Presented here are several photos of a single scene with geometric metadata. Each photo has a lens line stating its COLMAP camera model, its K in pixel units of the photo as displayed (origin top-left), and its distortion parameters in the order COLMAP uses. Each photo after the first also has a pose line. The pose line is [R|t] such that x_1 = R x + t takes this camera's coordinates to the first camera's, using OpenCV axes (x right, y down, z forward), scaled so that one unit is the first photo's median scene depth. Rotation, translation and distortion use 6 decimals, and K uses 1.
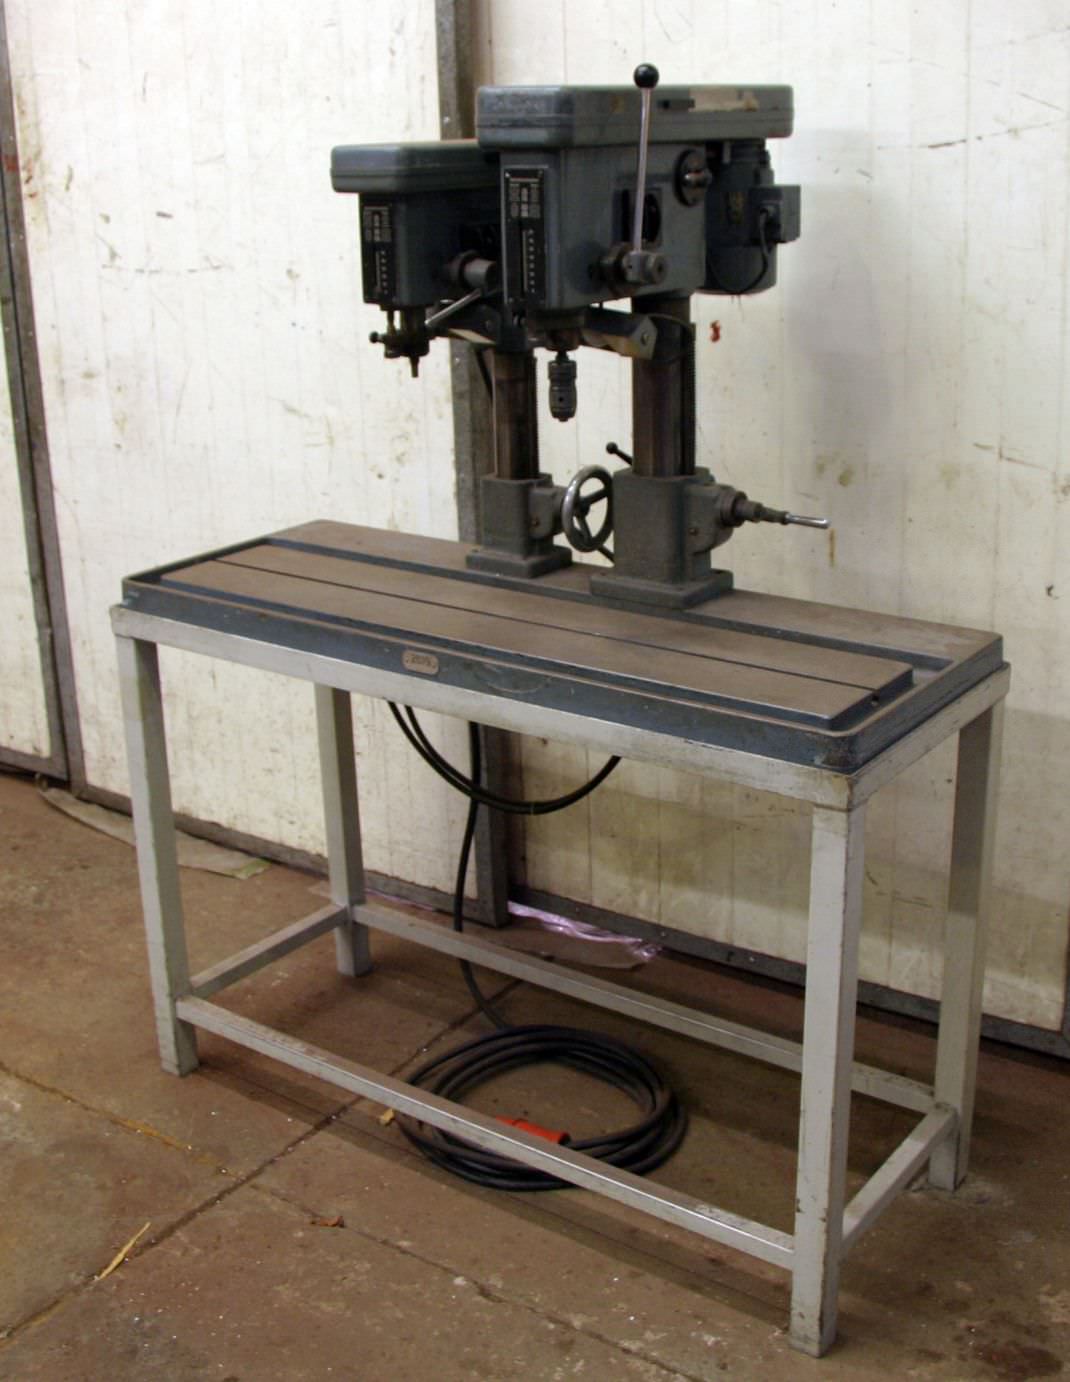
lens RADIAL K [[1803.4, 0, 537.4], [0, 1803.4, 641.2], [0, 0, 1]] dist [-0.172366, 0.089967]
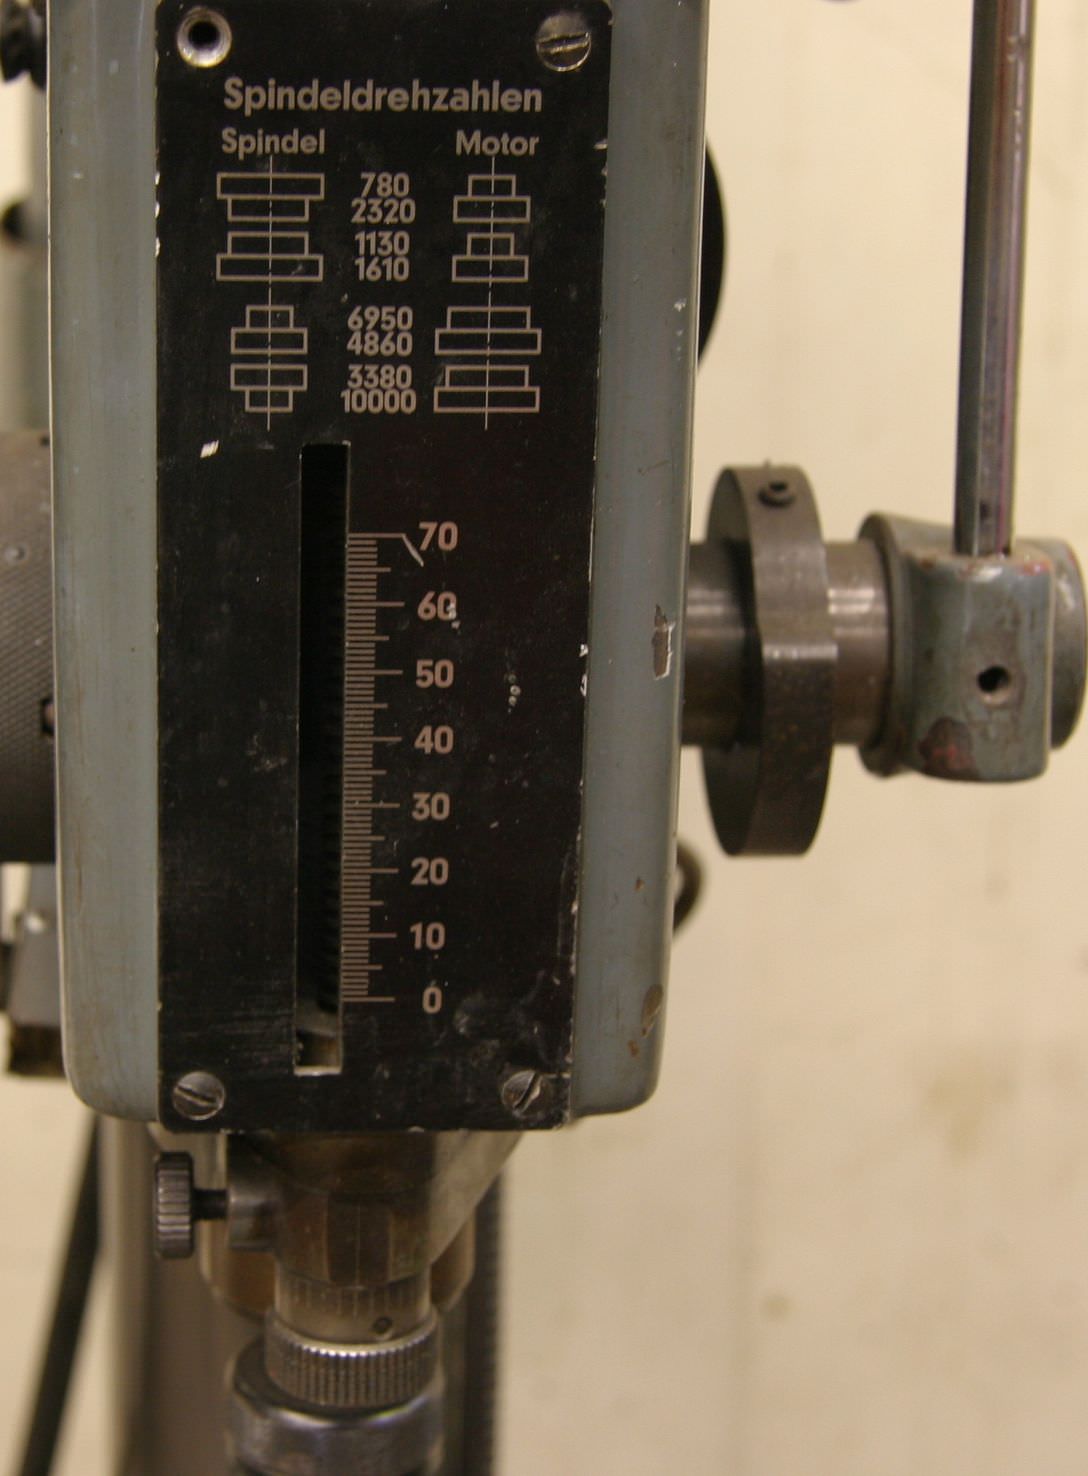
lens RADIAL K [[4086.6, 0, 434.2], [0, 4086.6, 737.8], [0, 0, 1]] dist [0.126527, 0.905907]
pose [[0.747184, -0.179336, 0.639965, -0.149137], [0.162521, 0.982976, 0.085707, -0.200455], [-0.644440, 0.039968, 0.763610, 0.667682]]
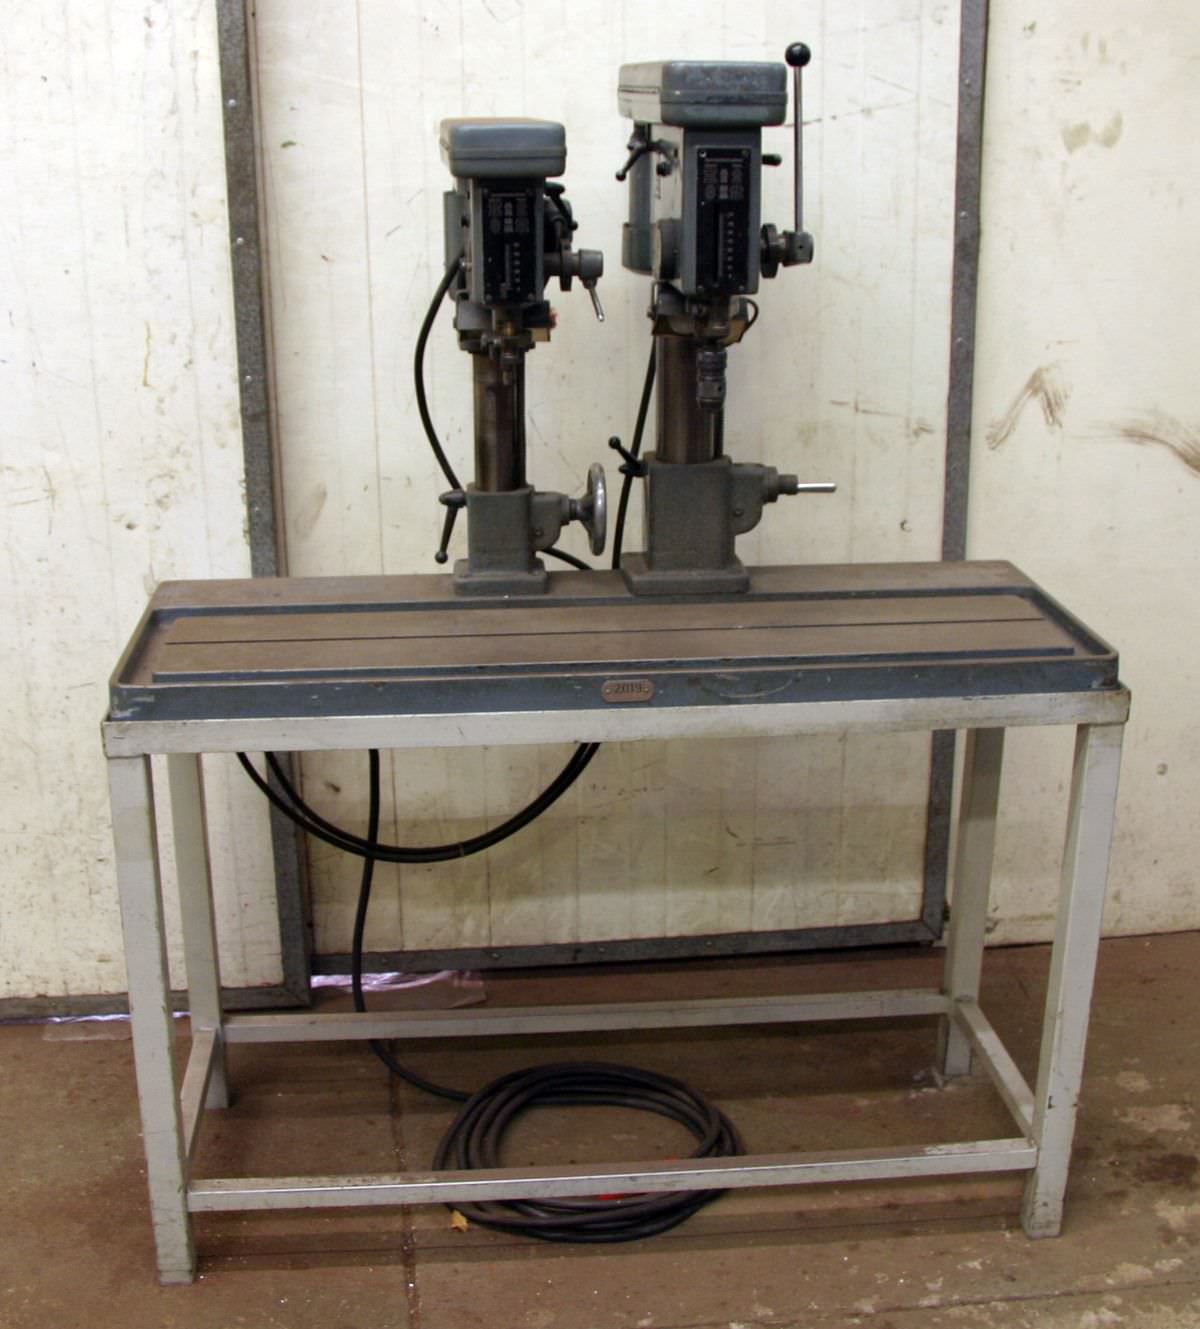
lens RADIAL K [[1806.7, 0, 597.7], [0, 1806.7, 615.9], [0, 0, 1]] dist [-0.167326, 0.080853]
pose [[0.740706, -0.175176, 0.648589, -0.598446], [0.184018, 0.981388, 0.054908, -0.070664], [-0.646136, 0.078681, 0.759156, 0.282982]]
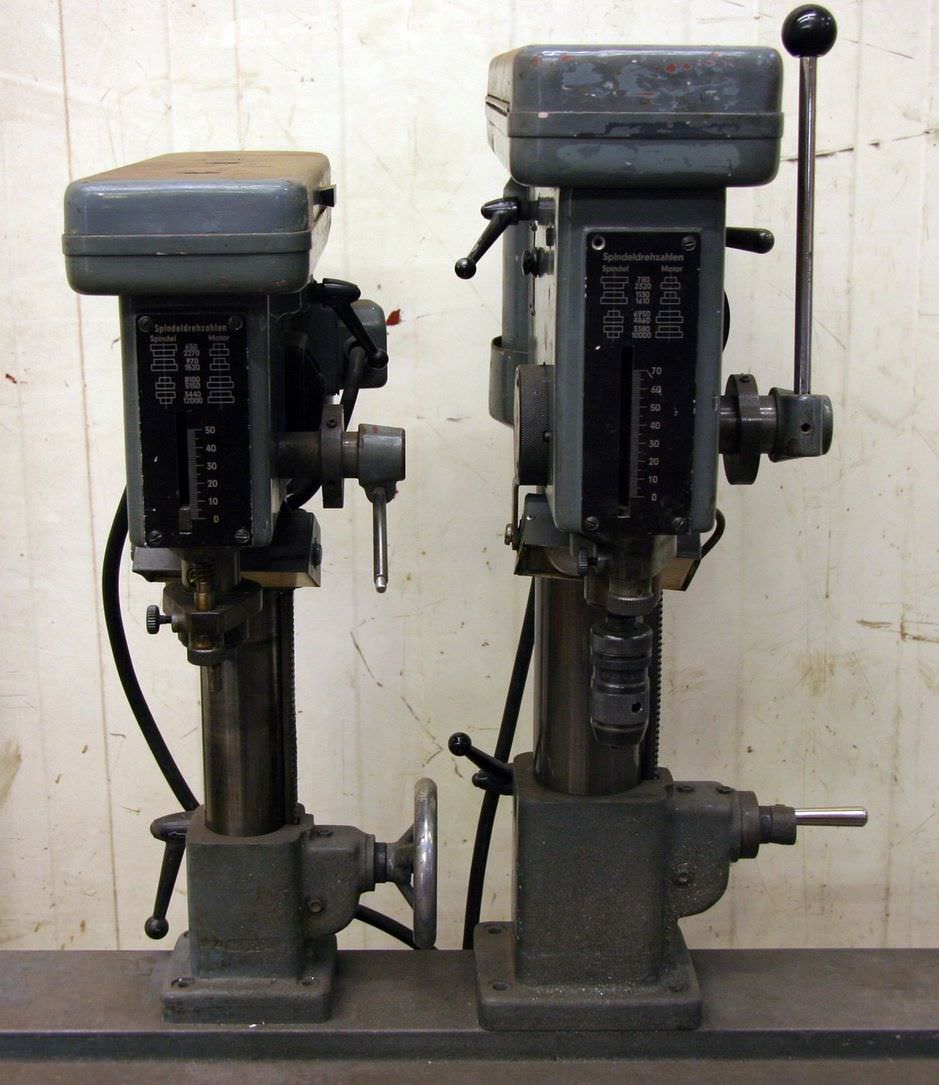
lens RADIAL K [[1915.8, 0, 423.1], [0, 1915.8, 540.6], [0, 0, 1]] dist [-0.028208, 0.173406]
pose [[0.800646, -0.124437, 0.586072, -0.286761], [0.163641, 0.986419, -0.014113, -0.158699], [-0.576357, 0.107205, 0.810136, 0.540535]]
